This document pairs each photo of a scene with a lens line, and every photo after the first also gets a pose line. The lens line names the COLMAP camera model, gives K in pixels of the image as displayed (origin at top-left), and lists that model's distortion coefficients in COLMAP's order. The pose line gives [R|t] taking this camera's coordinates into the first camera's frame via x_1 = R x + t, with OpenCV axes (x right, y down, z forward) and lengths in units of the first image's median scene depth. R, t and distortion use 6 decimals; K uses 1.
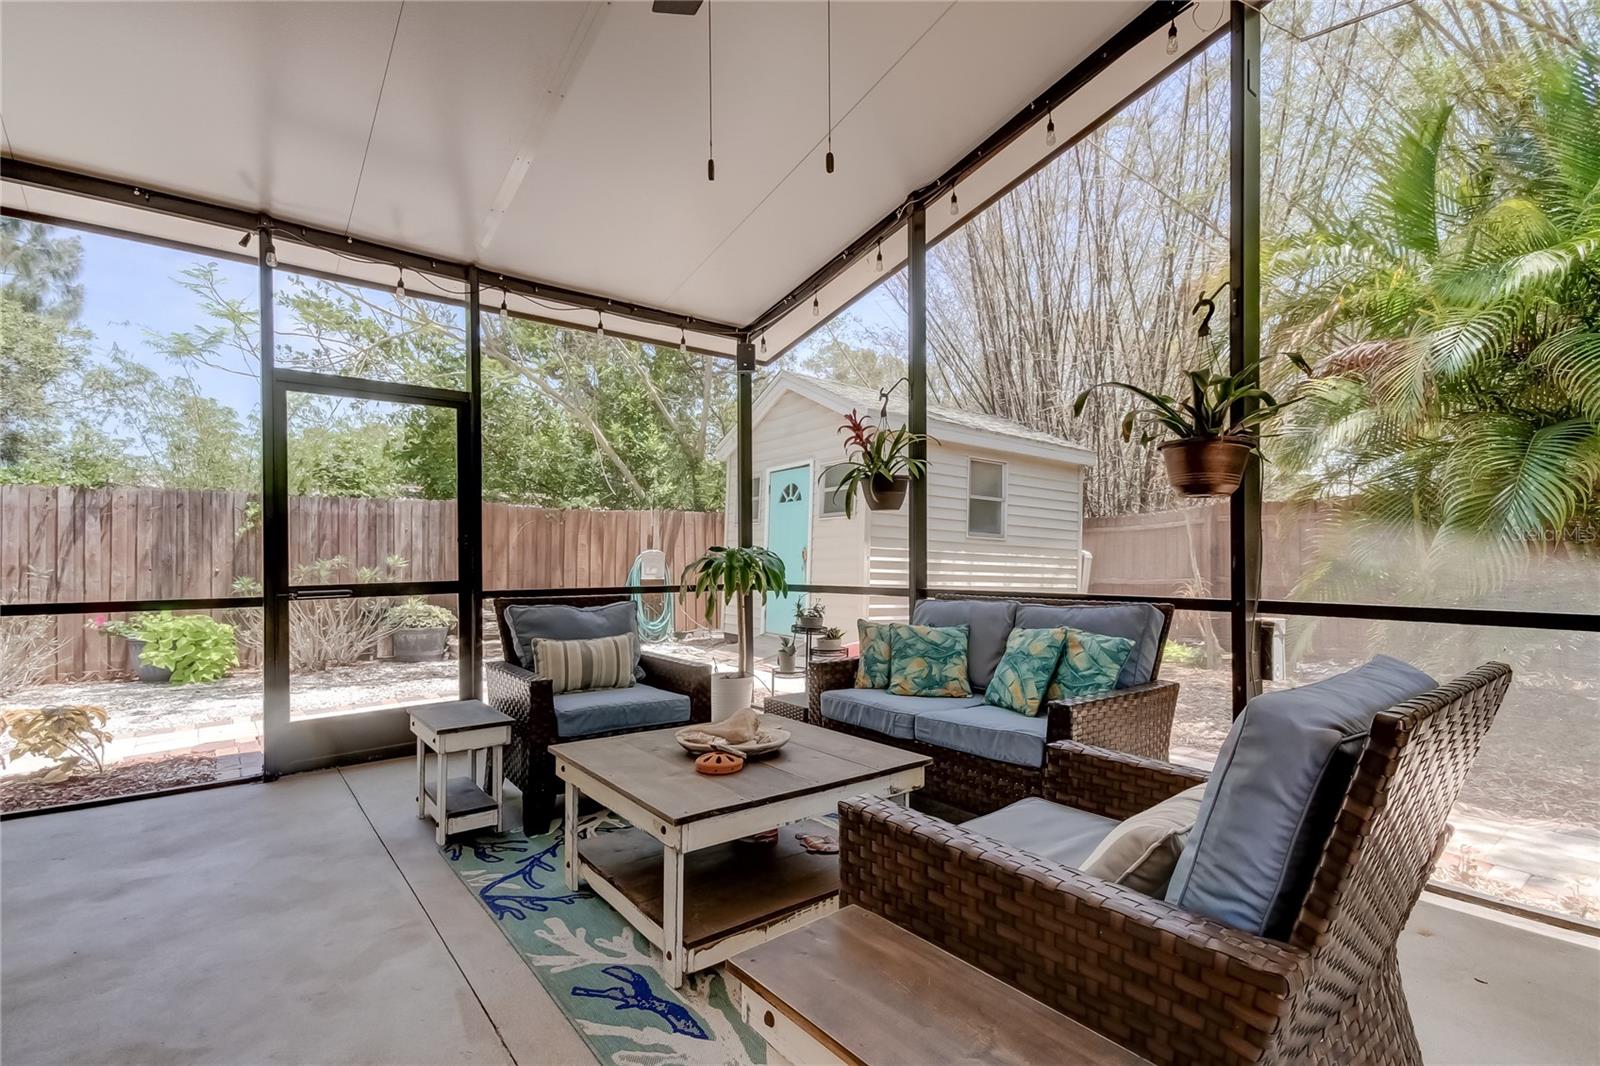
lens RADIAL K [[732.4, 0, 806.6], [0, 732.4, 549.1], [0, 0, 1]] dist [0.002771, 0.000360]
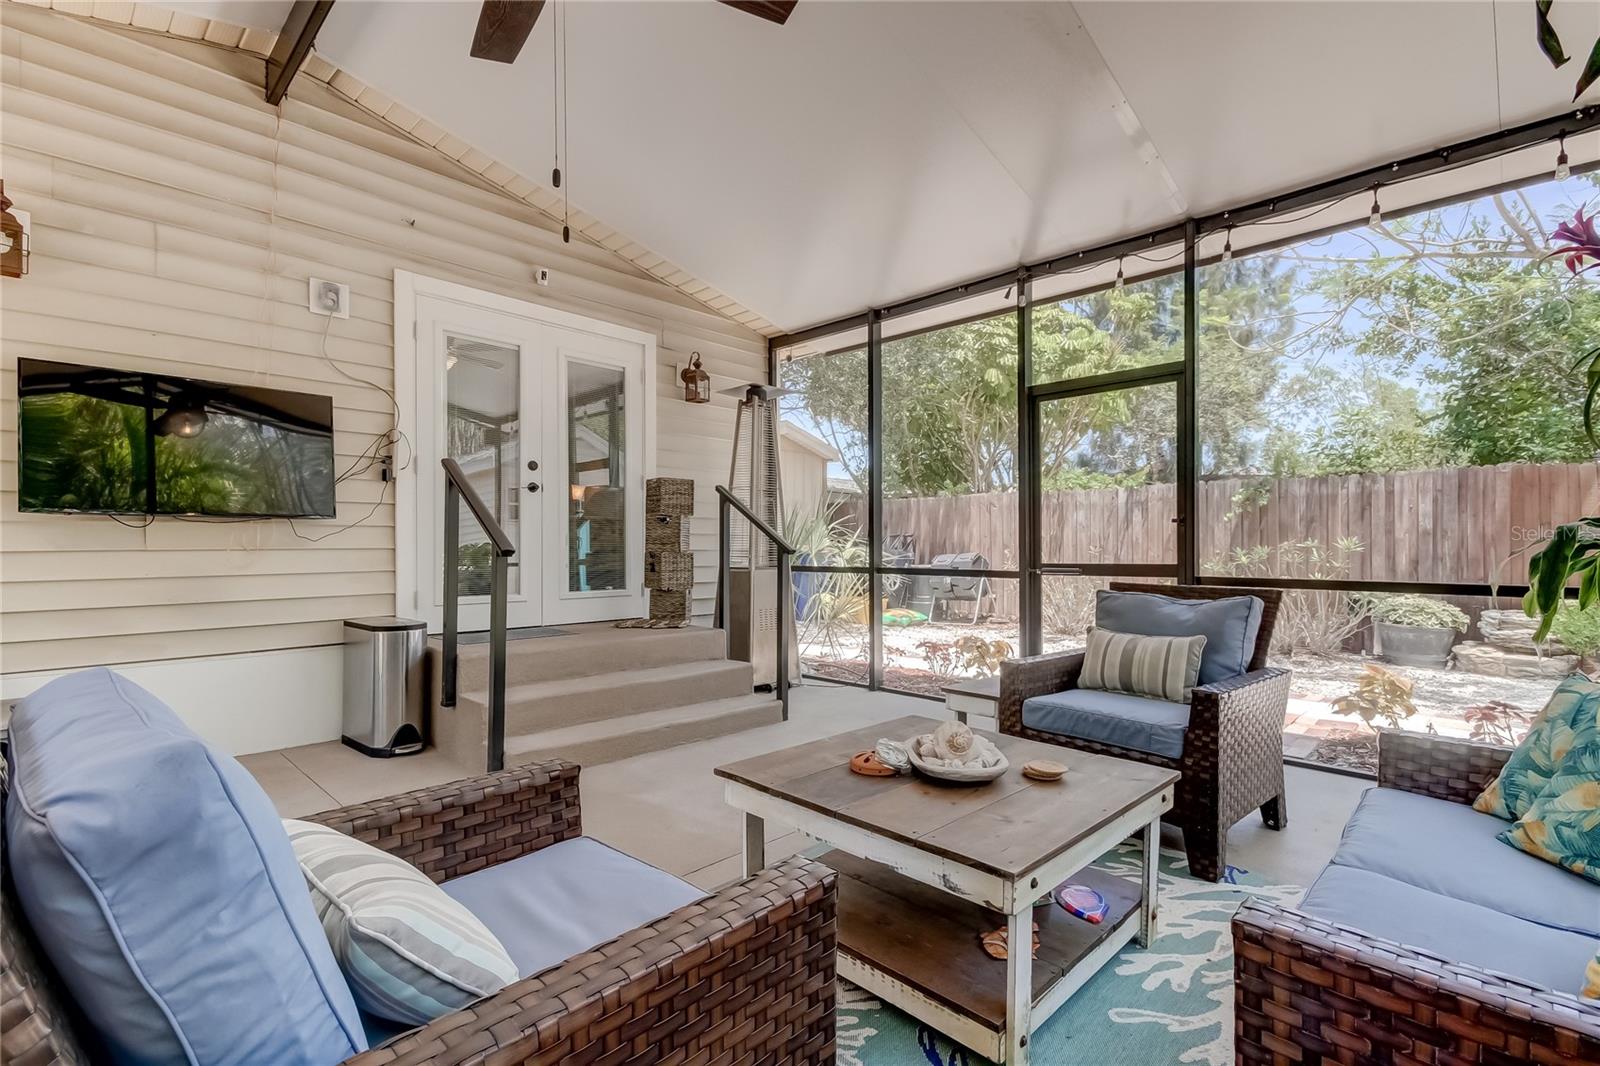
lens RADIAL K [[732.4, 0, 806.6], [0, 732.4, 549.1], [0, 0, 1]] dist [0.002771, 0.000360]
pose [[0.118067, 0.010956, -0.992945, 0.251299], [0.010243, 0.999872, 0.012251, 0.004602], [0.992953, -0.011617, 0.117939, 0.259749]]
